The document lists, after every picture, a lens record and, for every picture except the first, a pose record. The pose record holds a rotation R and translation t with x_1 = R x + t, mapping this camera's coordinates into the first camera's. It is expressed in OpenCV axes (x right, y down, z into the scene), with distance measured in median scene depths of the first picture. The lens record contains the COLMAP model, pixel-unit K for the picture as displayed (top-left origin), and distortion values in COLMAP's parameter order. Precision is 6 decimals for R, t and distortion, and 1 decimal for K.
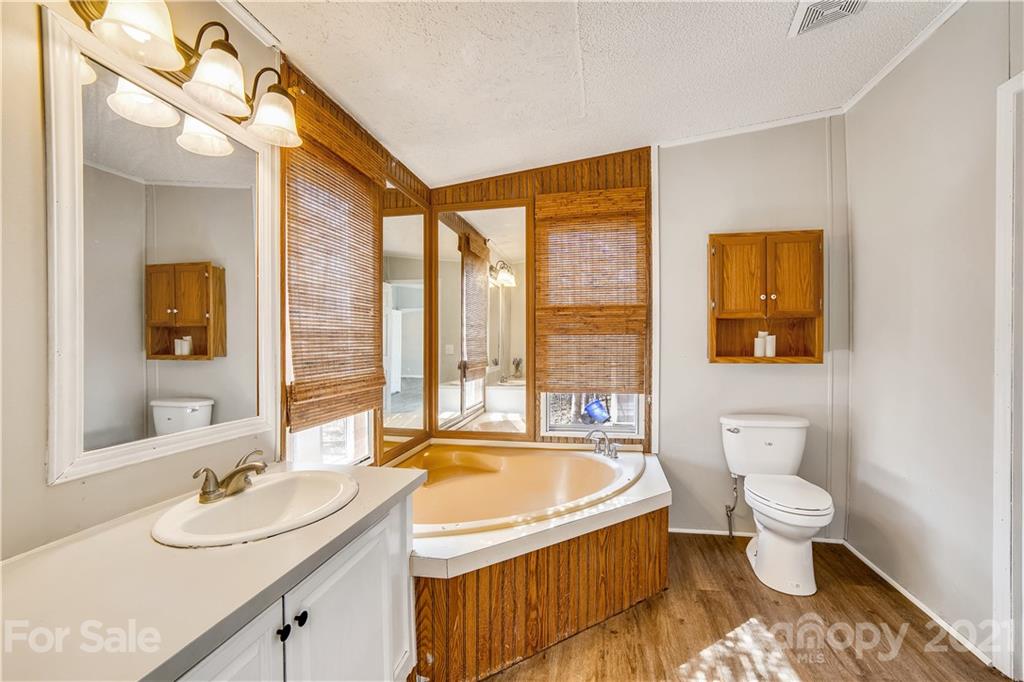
lens RADIAL K [[450.6, 0, 492.3], [0, 450.6, 336.6], [0, 0, 1]] dist [-0.029621, 0.001129]
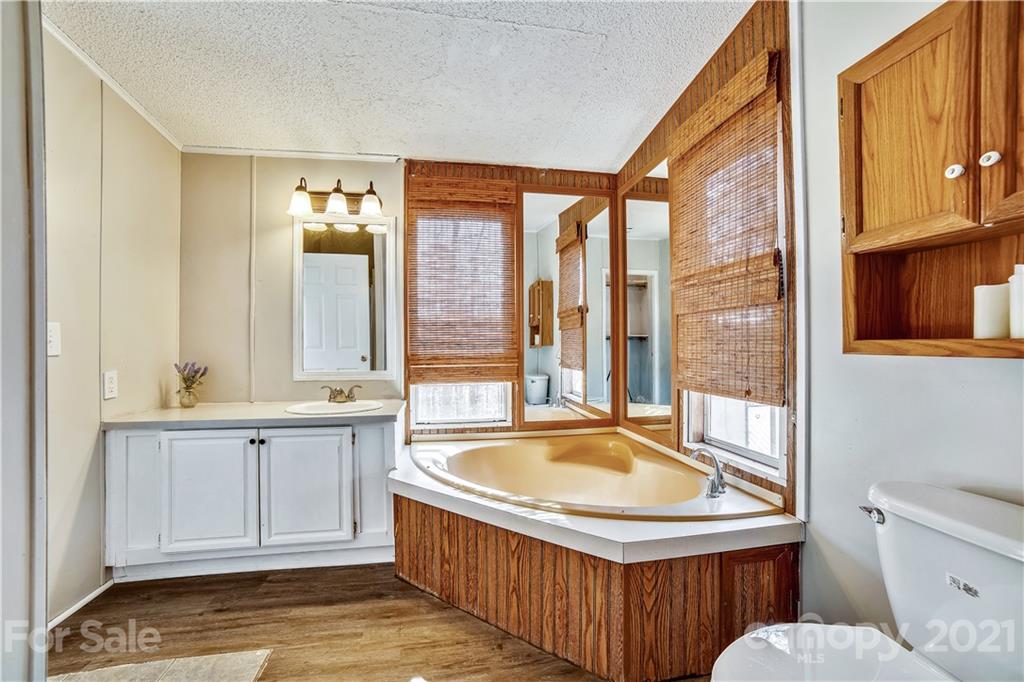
lens RADIAL K [[421.1, 0, 505.9], [0, 421.1, 339.5], [0, 0, 1]] dist [-0.076024, 0.022377]
pose [[0.345277, -0.011287, -0.938433, 0.926724], [0.013211, 0.999887, -0.007165, 0.053383], [0.938408, -0.009924, 0.345387, 0.654076]]
